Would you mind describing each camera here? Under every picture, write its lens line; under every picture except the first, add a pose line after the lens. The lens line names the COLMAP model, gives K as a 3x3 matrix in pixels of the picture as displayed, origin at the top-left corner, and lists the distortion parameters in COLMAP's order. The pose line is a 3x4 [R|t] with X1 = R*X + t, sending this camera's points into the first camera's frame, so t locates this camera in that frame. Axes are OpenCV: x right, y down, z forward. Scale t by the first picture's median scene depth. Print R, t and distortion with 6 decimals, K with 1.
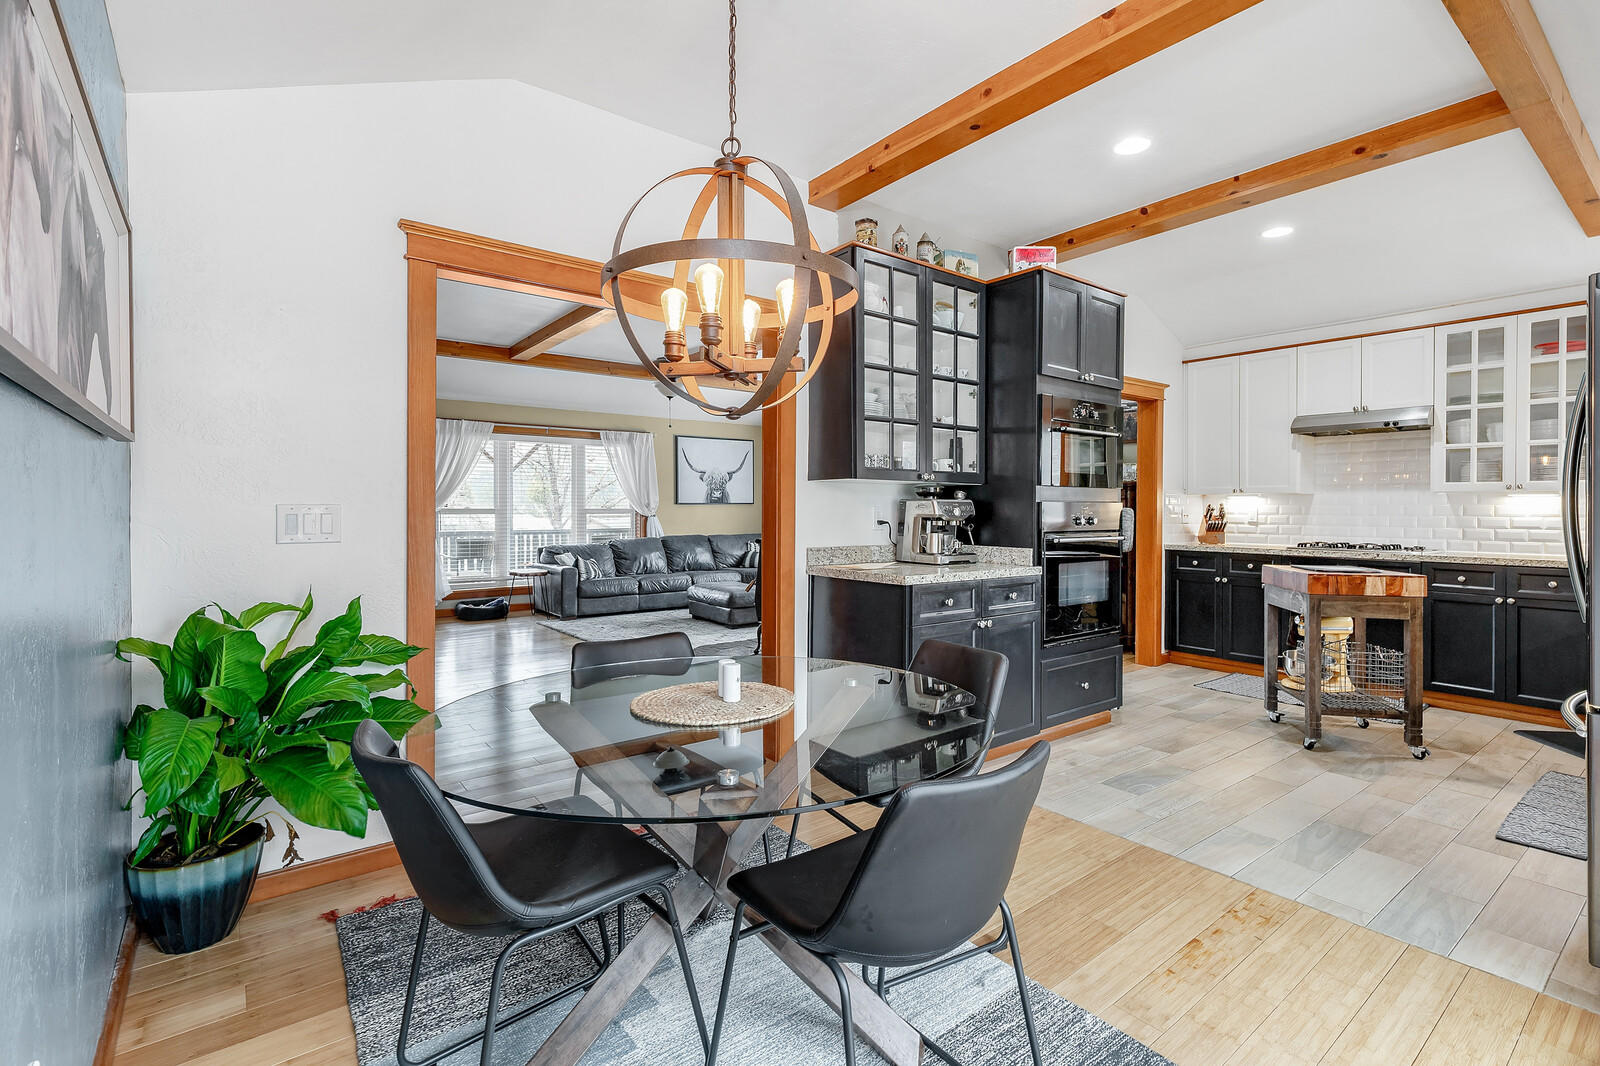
lens RADIAL K [[736.8, 0, 804.3], [0, 736.8, 515.0], [0, 0, 1]] dist [0.011011, -0.001732]
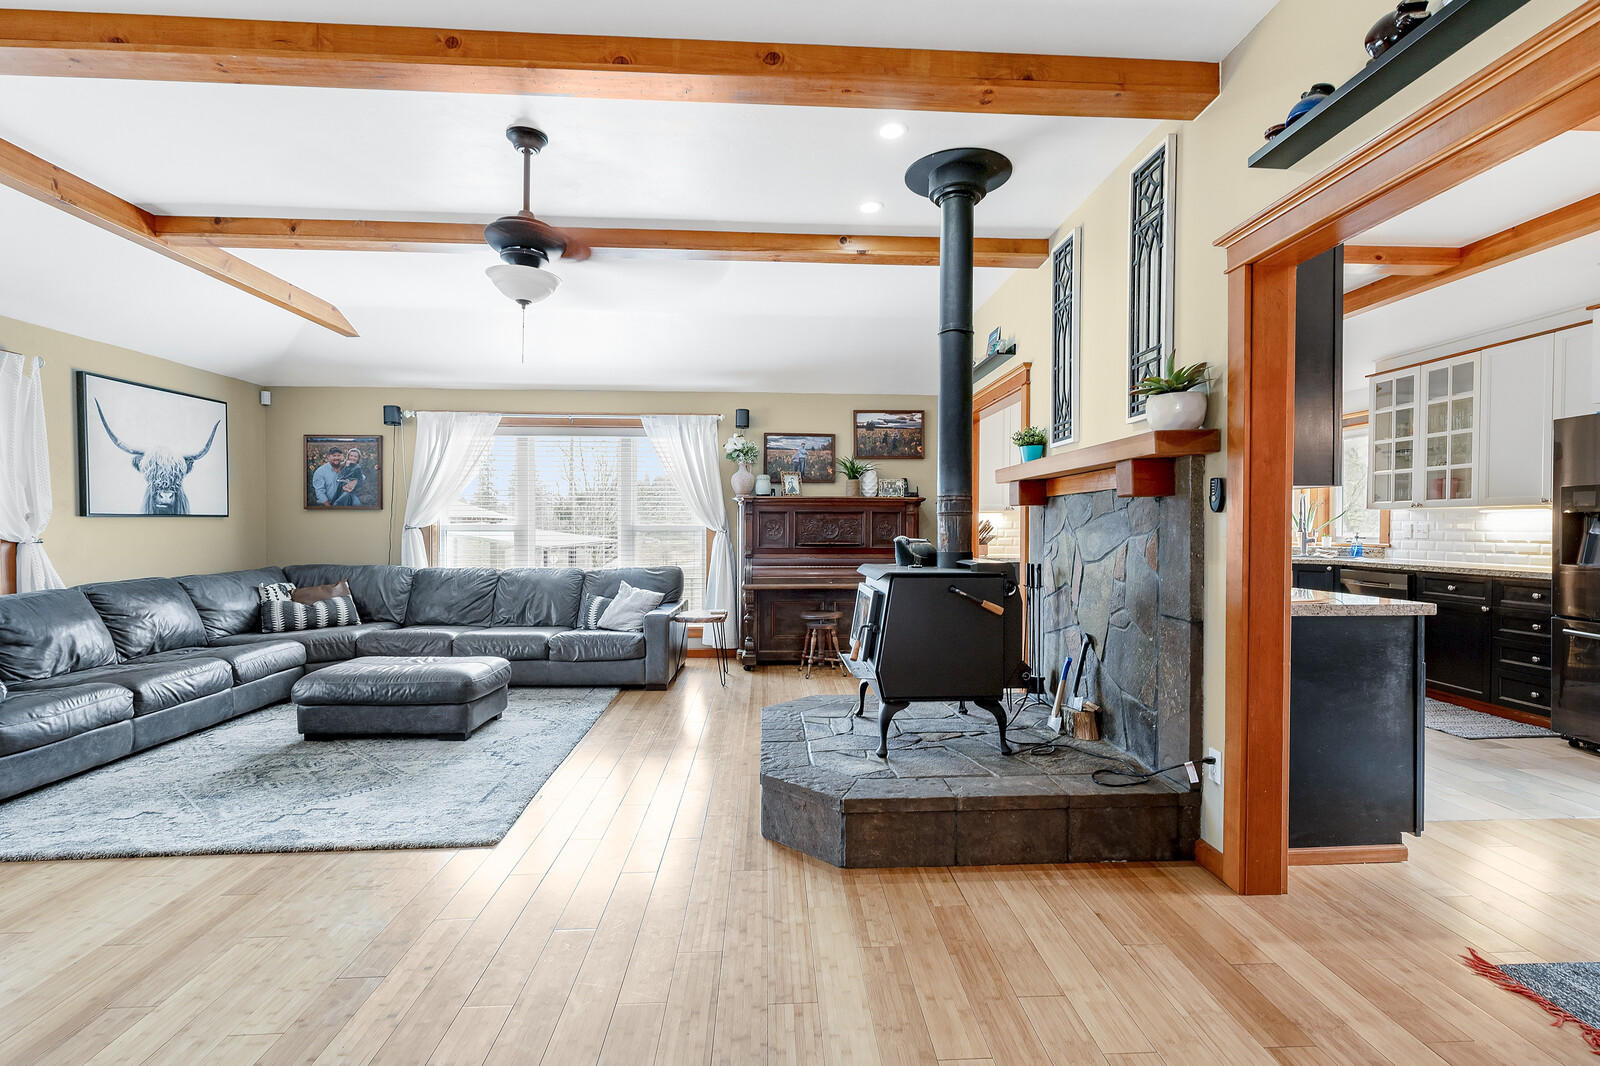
lens RADIAL K [[736.8, 0, 808.5], [0, 736.8, 531.8], [0, 0, 1]] dist [0.011011, -0.001732]
pose [[0.566987, -0.013999, 0.823608, -0.324865], [0.014709, 0.999868, 0.006869, -0.001210], [-0.823596, 0.008219, 0.567118, 0.369241]]
